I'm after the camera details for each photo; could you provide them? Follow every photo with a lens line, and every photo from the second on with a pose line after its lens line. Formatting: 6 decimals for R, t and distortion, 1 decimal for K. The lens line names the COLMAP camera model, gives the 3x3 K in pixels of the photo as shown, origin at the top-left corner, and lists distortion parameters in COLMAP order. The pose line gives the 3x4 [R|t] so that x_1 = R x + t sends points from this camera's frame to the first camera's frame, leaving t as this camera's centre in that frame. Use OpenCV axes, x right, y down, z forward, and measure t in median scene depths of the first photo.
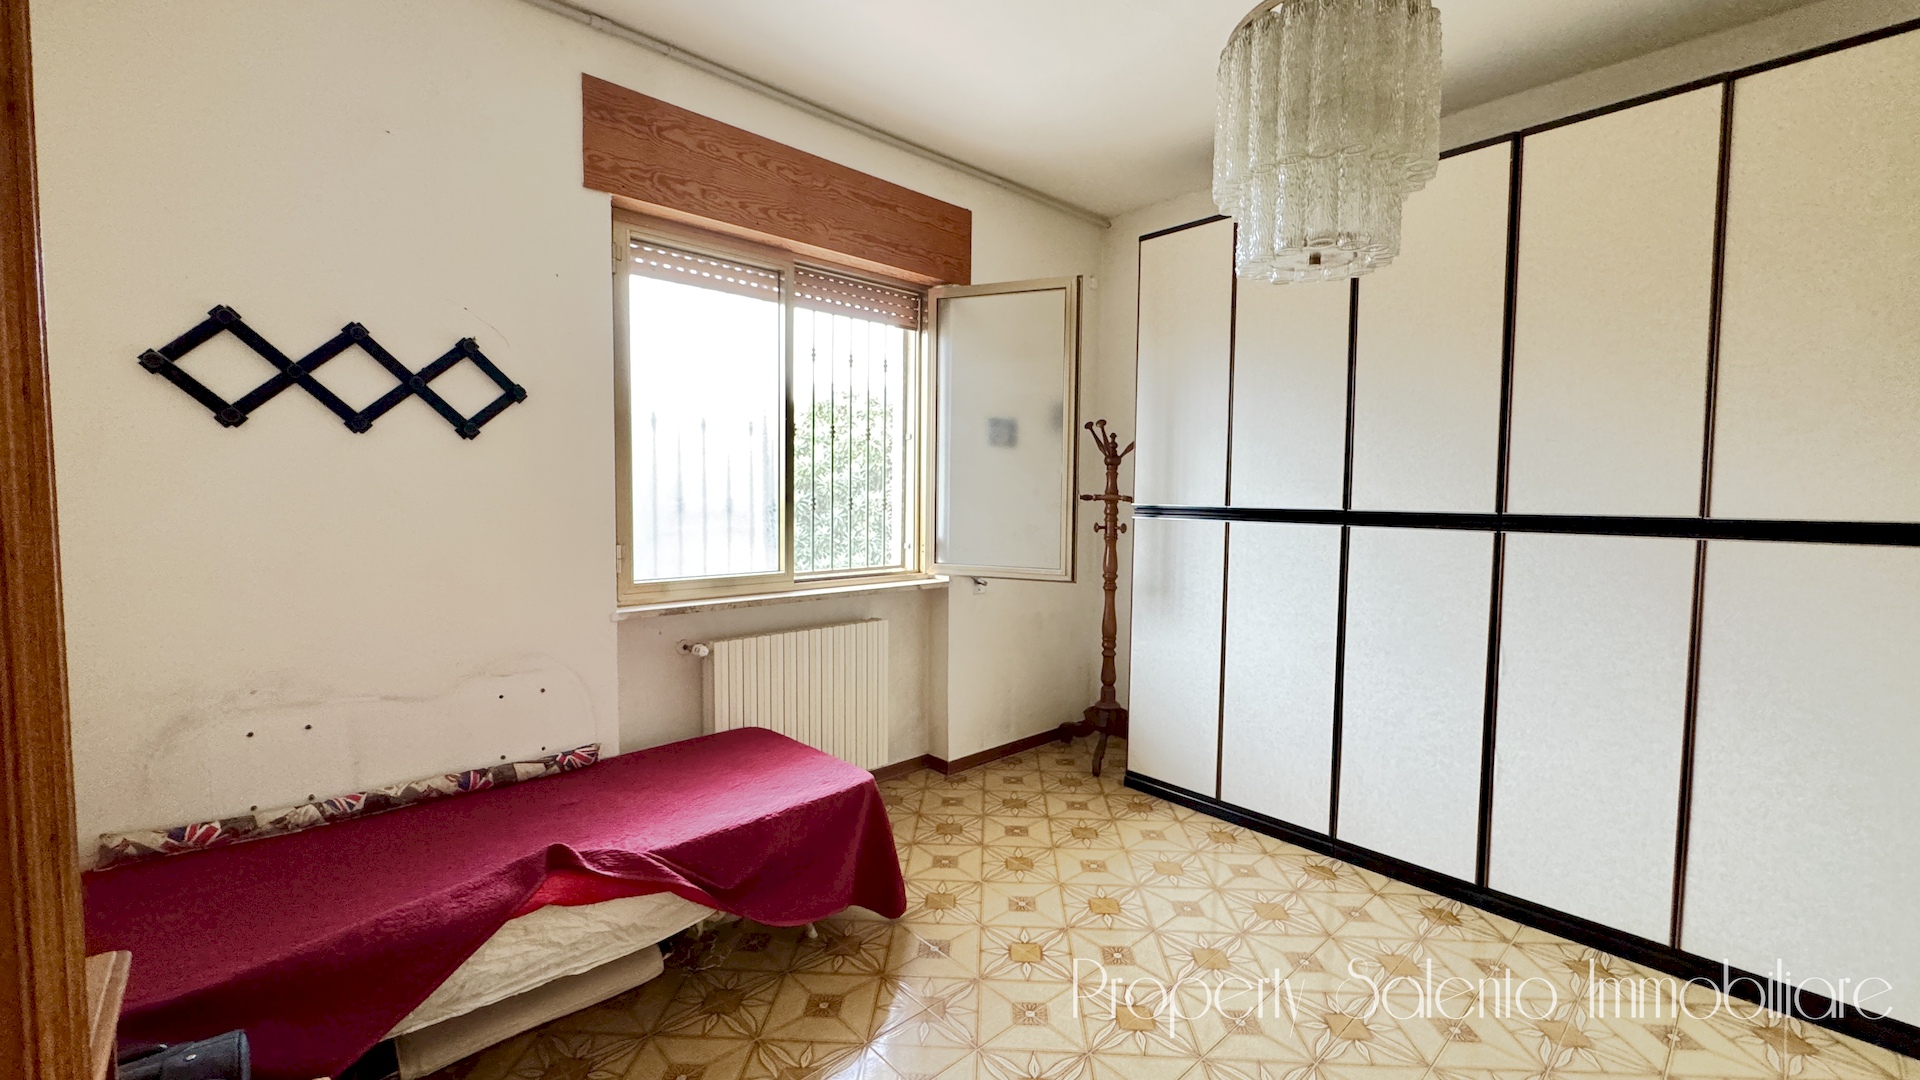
lens RADIAL K [[774.8, 0, 971.1], [0, 774.8, 536.7], [0, 0, 1]] dist [-0.002212, 0.001055]
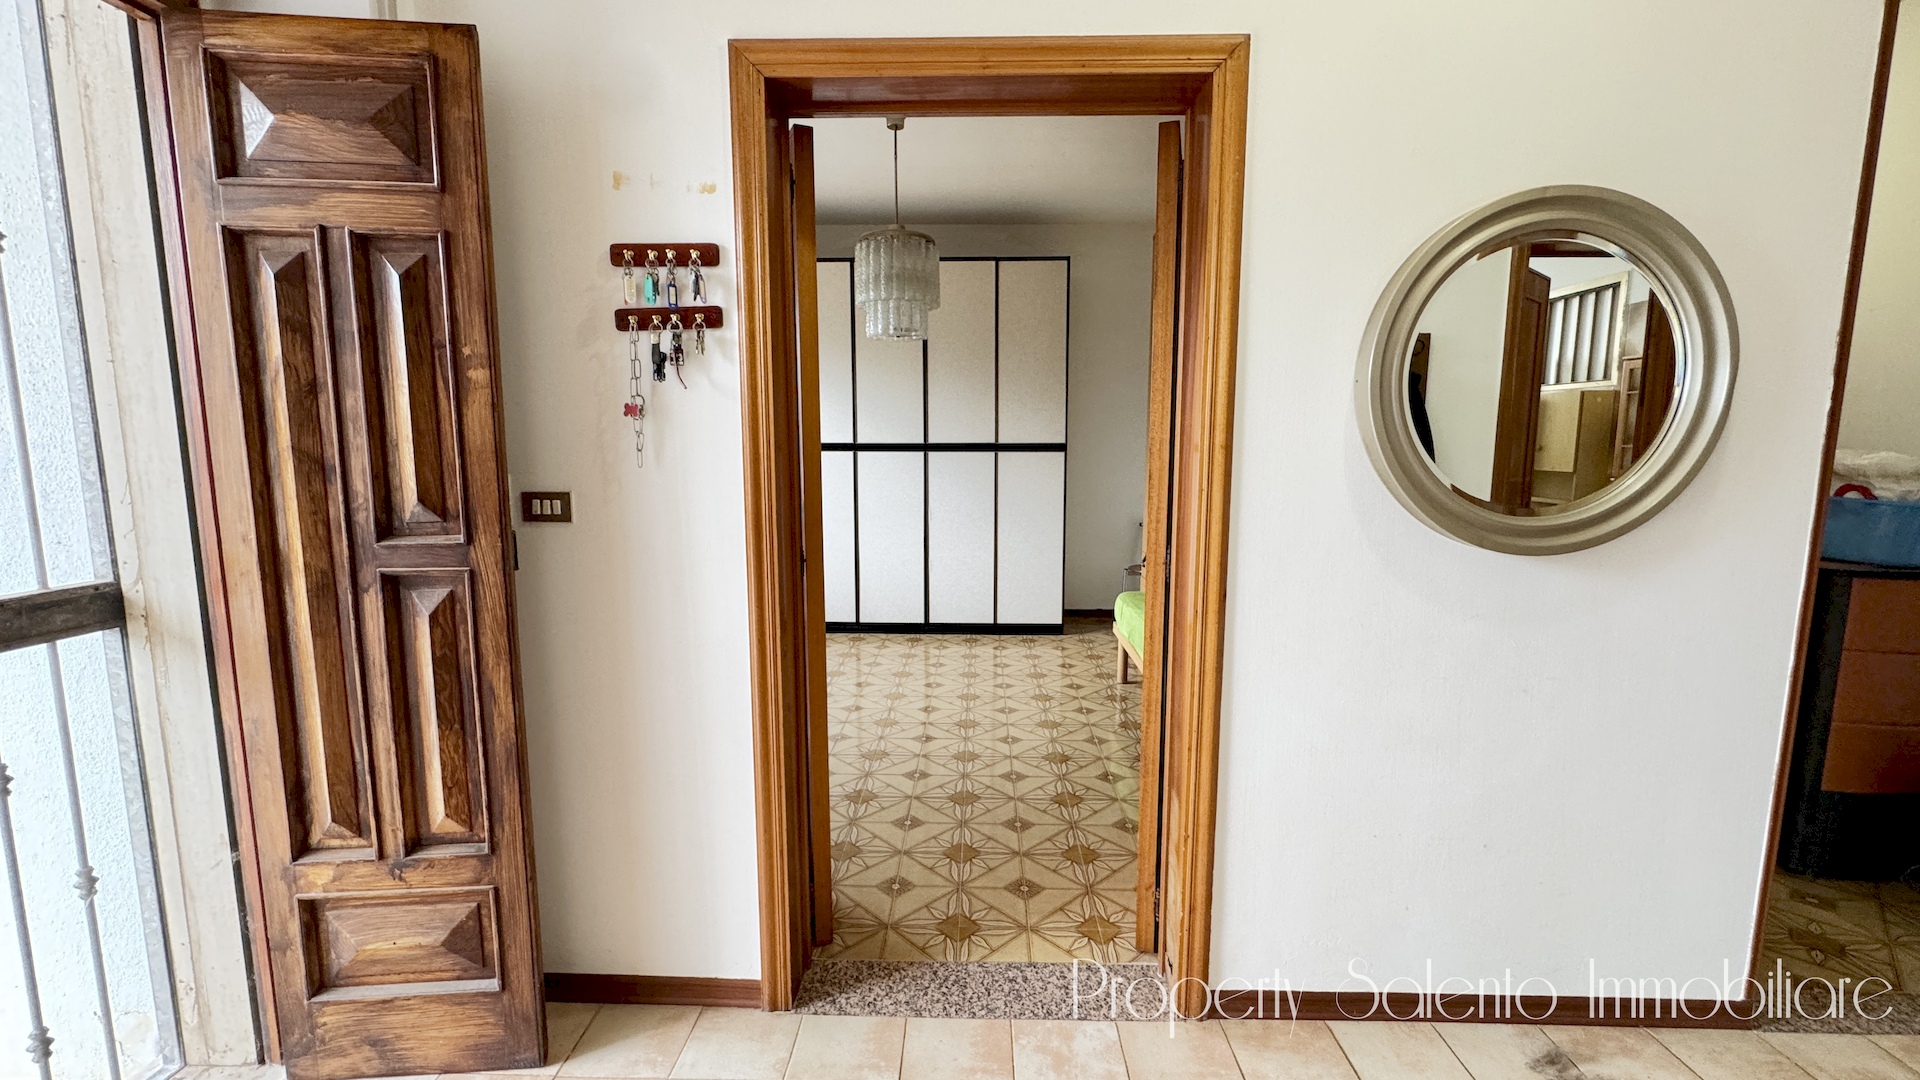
lens RADIAL K [[774.8, 0, 963.0], [0, 774.8, 530.3], [0, 0, 1]] dist [-0.002212, 0.001055]
pose [[0.702608, -0.105417, 0.703726, -0.581751], [0.051012, 0.993883, 0.097950, 0.003026], [-0.709747, -0.032922, 0.703687, -0.429312]]
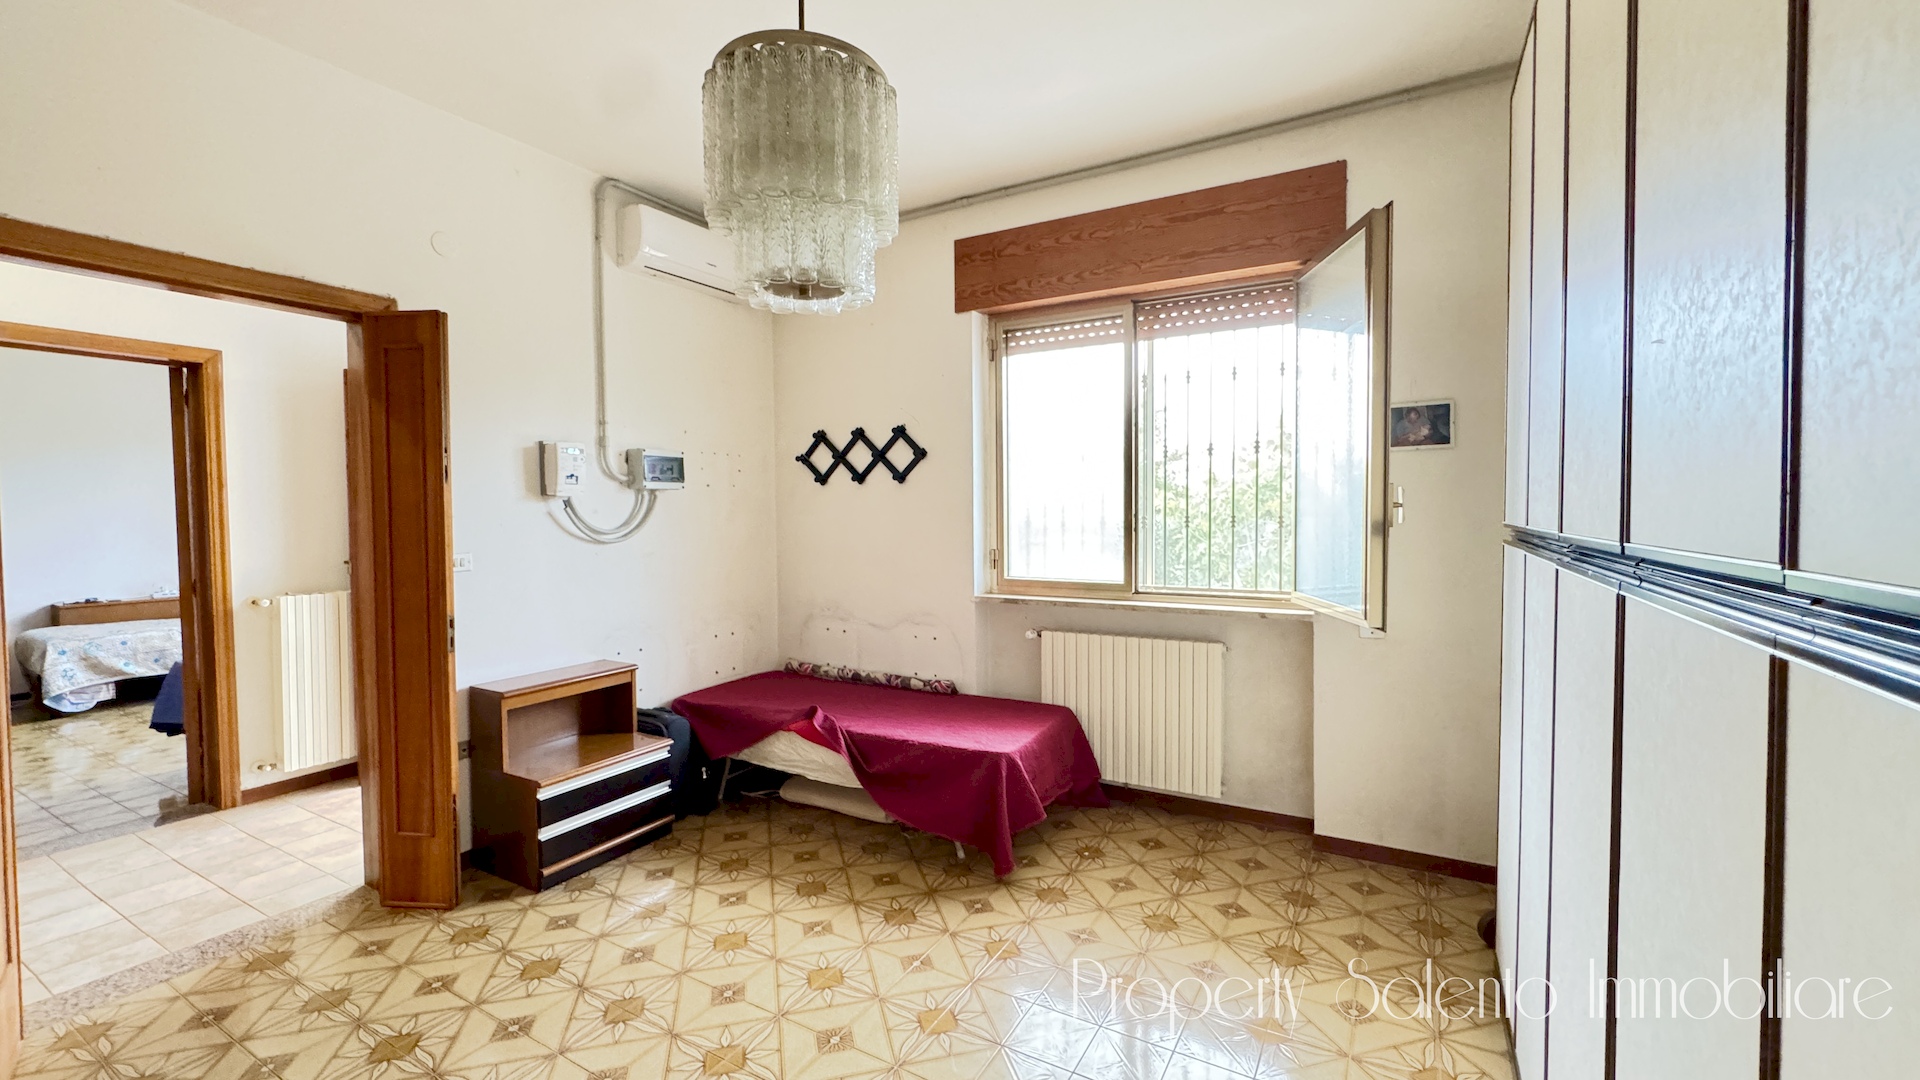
lens RADIAL K [[774.8, 0, 964.3], [0, 774.8, 541.4], [0, 0, 1]] dist [-0.002212, 0.001055]
pose [[0.288330, 0.021529, -0.957289, 0.966516], [-0.045166, 0.998940, 0.008862, -0.016786], [0.956465, 0.040682, 0.288997, 0.584432]]
